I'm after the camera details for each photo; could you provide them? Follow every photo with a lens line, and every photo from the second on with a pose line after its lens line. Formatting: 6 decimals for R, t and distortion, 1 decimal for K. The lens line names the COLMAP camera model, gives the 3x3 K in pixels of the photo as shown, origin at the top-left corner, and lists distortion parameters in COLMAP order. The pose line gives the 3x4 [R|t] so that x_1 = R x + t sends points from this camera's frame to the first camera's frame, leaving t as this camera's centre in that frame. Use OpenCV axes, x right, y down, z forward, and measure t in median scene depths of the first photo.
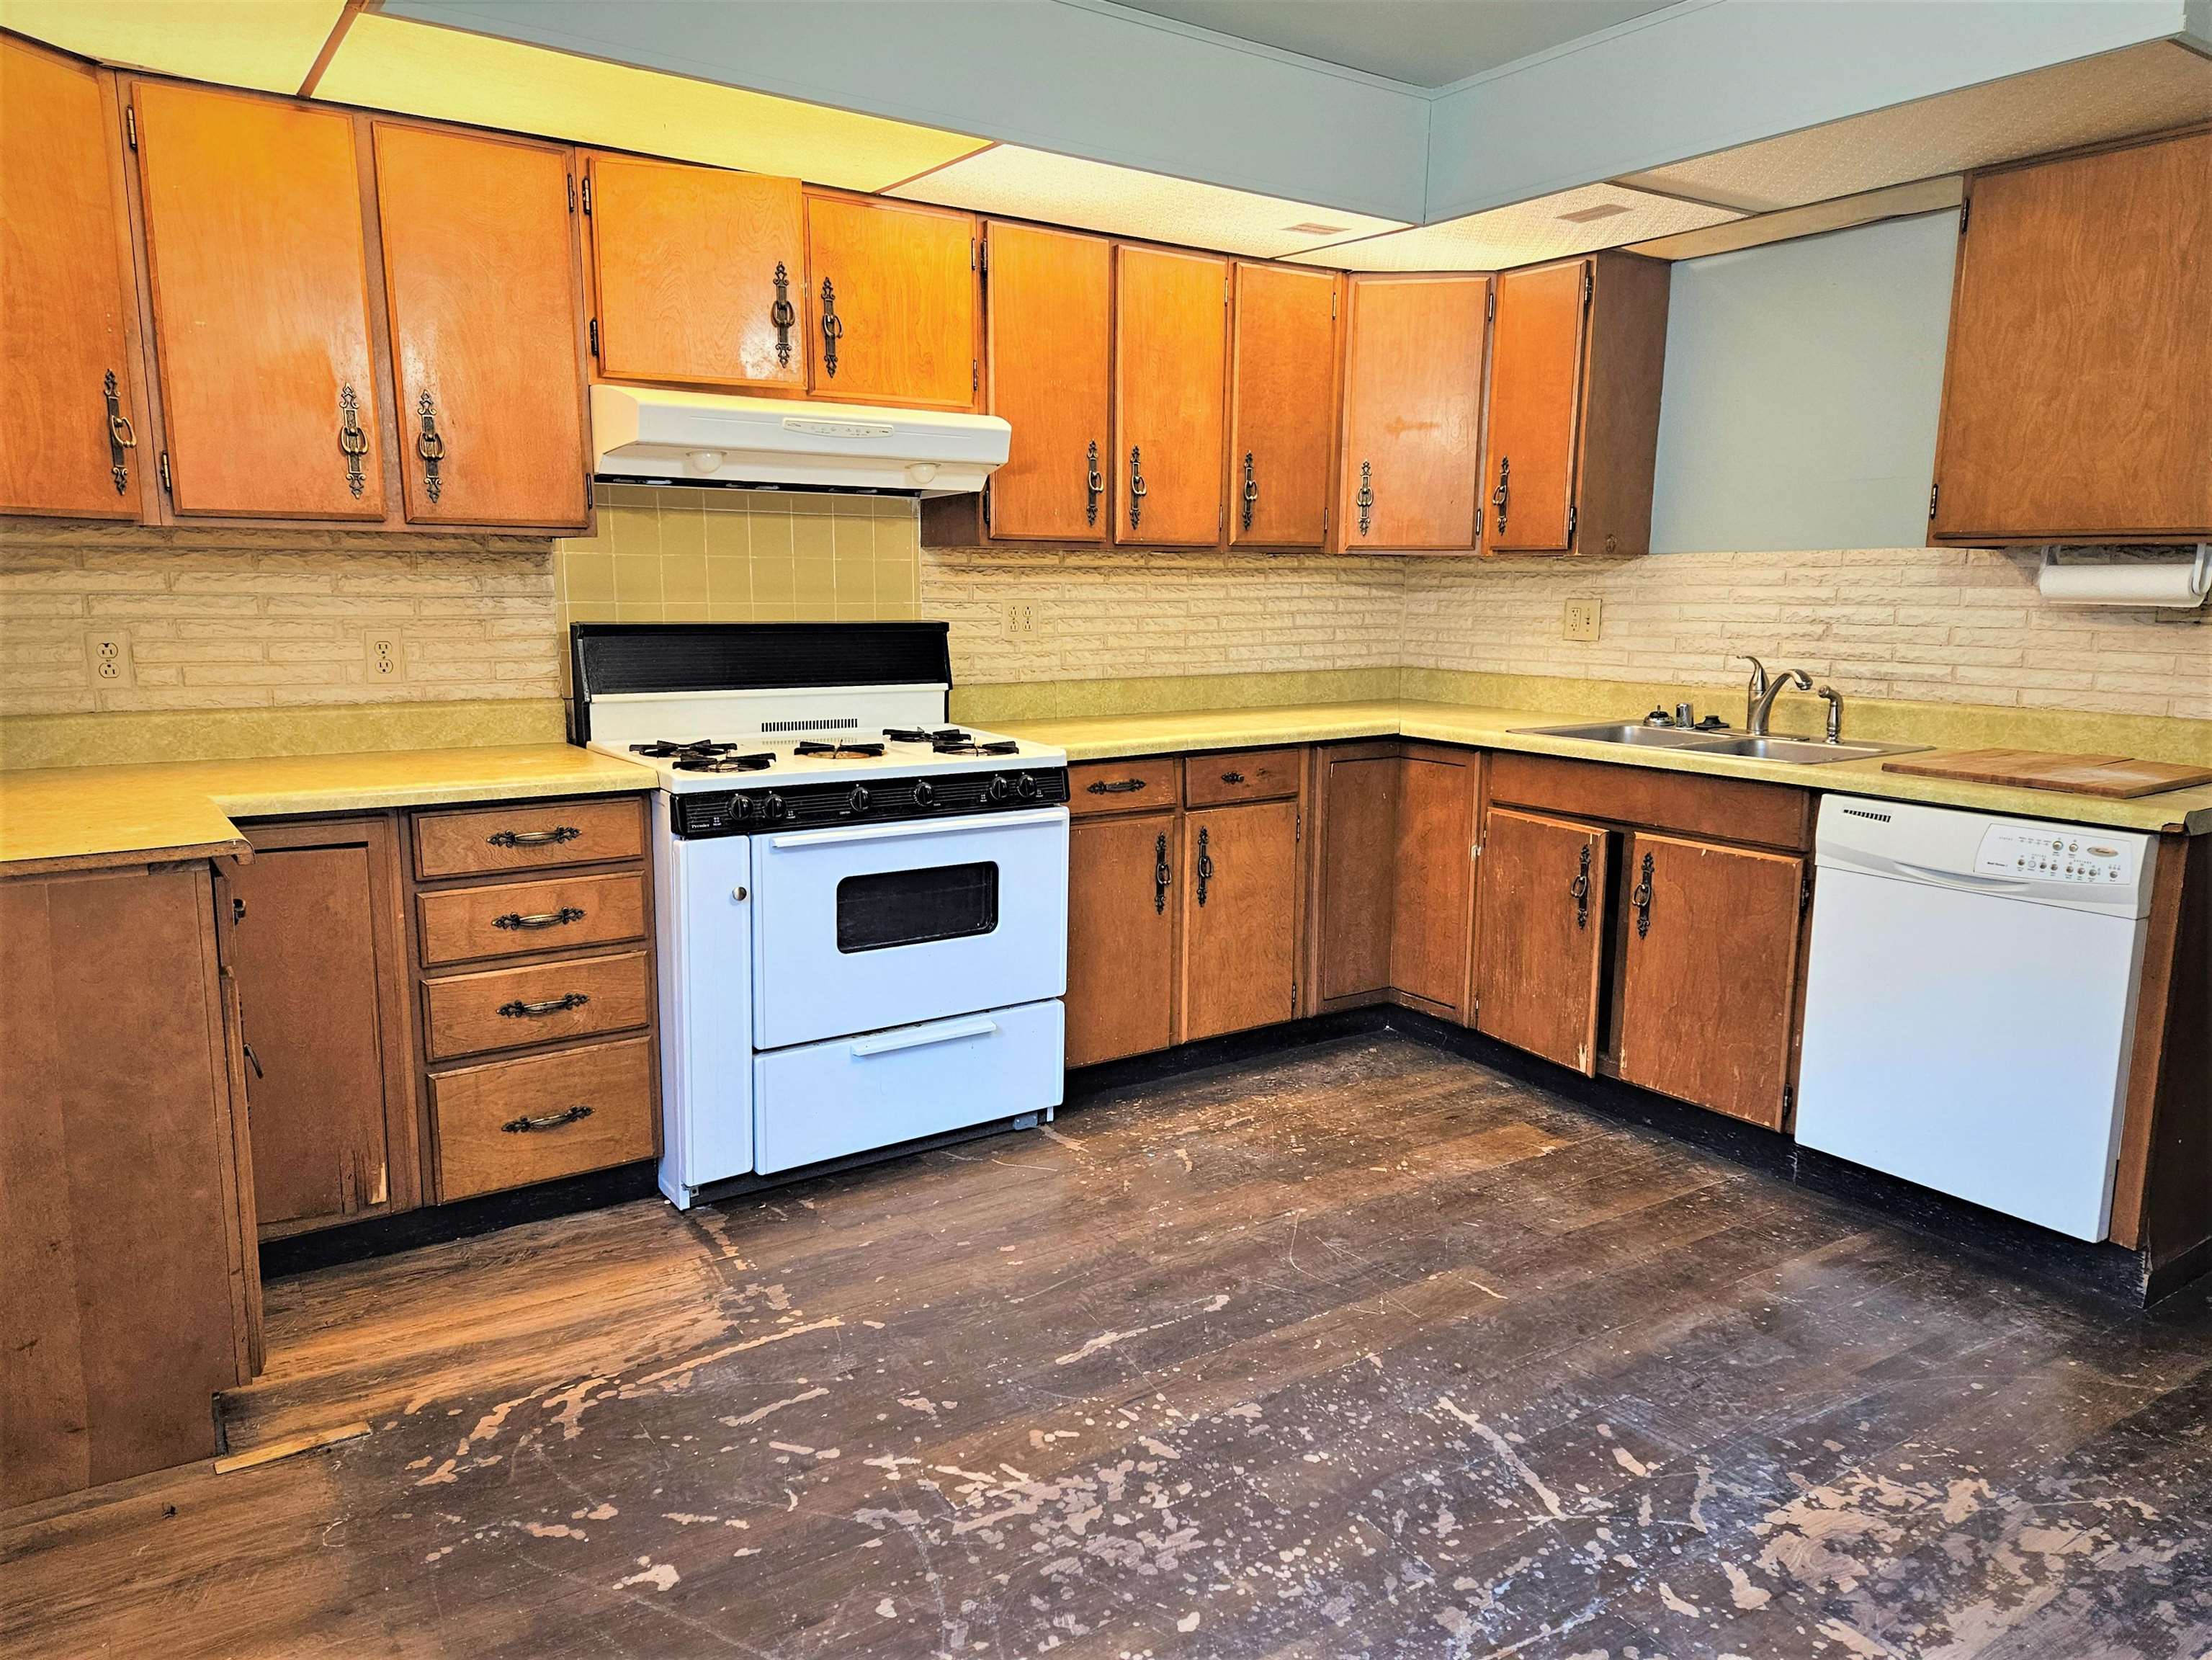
lens RADIAL K [[1508.9, 0, 1122.0], [0, 1508.9, 847.7], [0, 0, 1]] dist [0.078557, -0.059228]
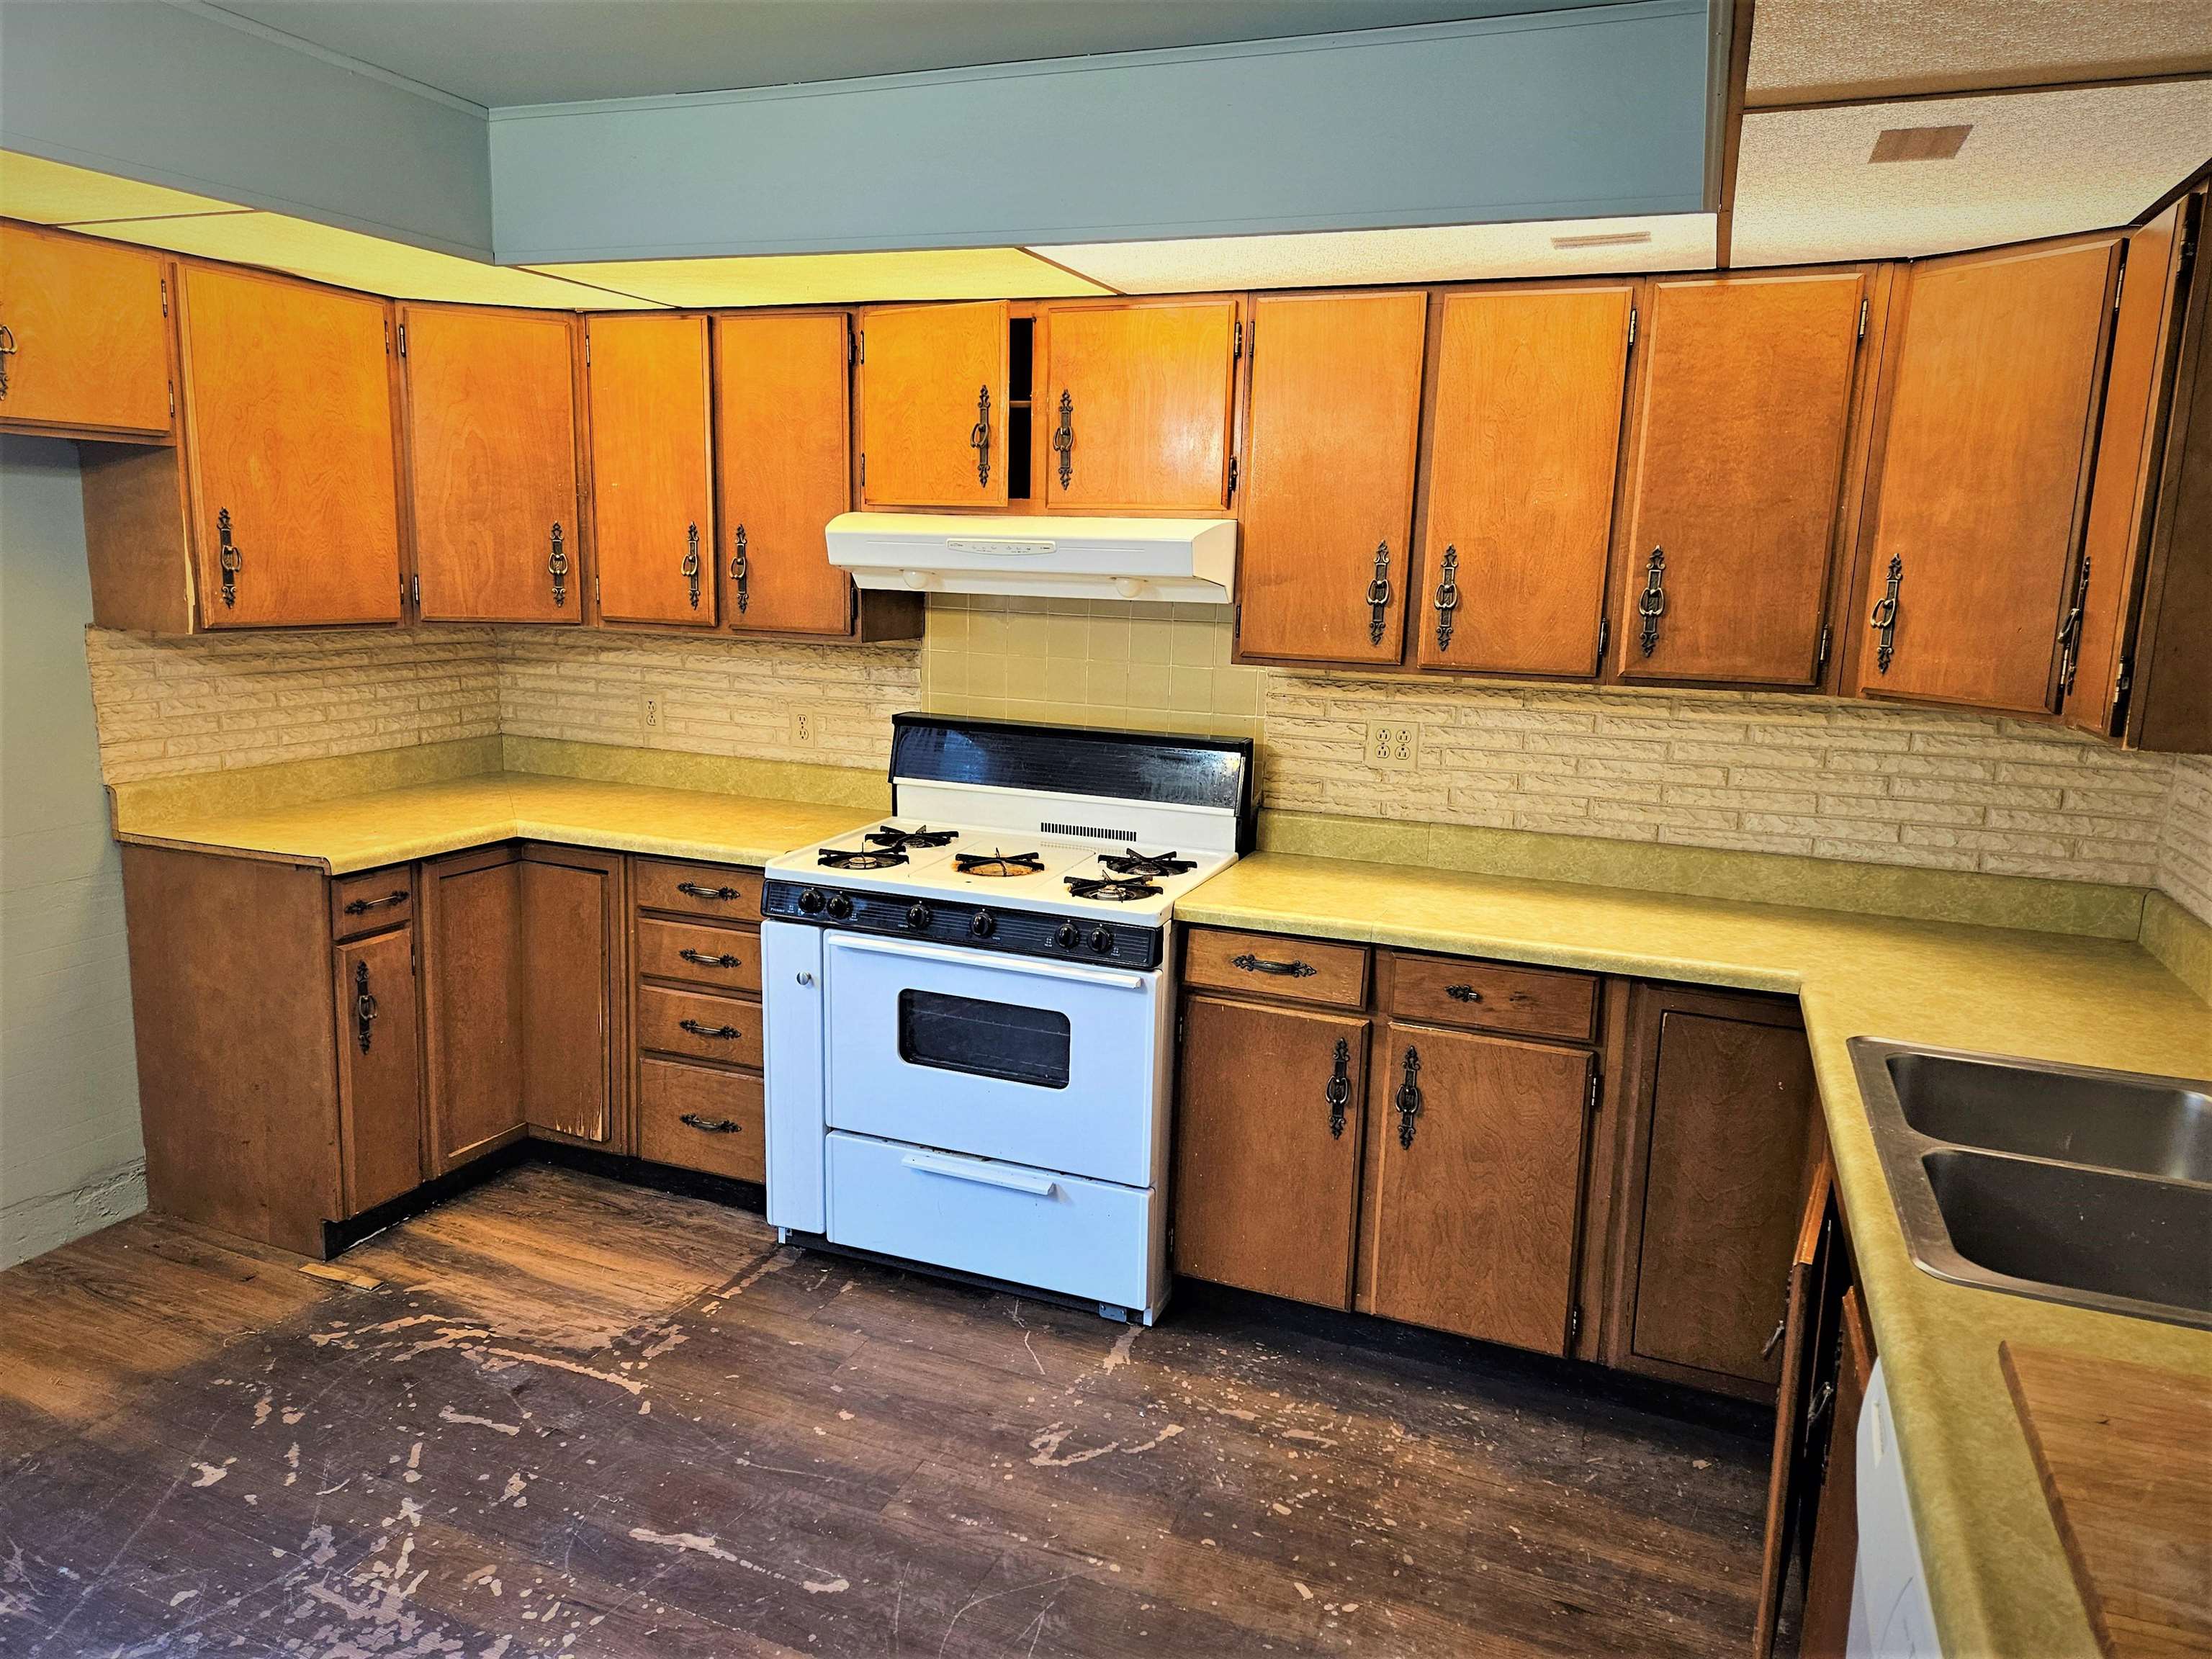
lens RADIAL K [[1508.7, 0, 1180.4], [0, 1508.7, 817.4], [0, 0, 1]] dist [0.078557, -0.059228]
pose [[0.544109, 0.157083, -0.824179, 0.721666], [-0.172395, 0.982289, 0.073405, -0.195907], [0.821112, 0.102144, 0.561552, 0.564260]]
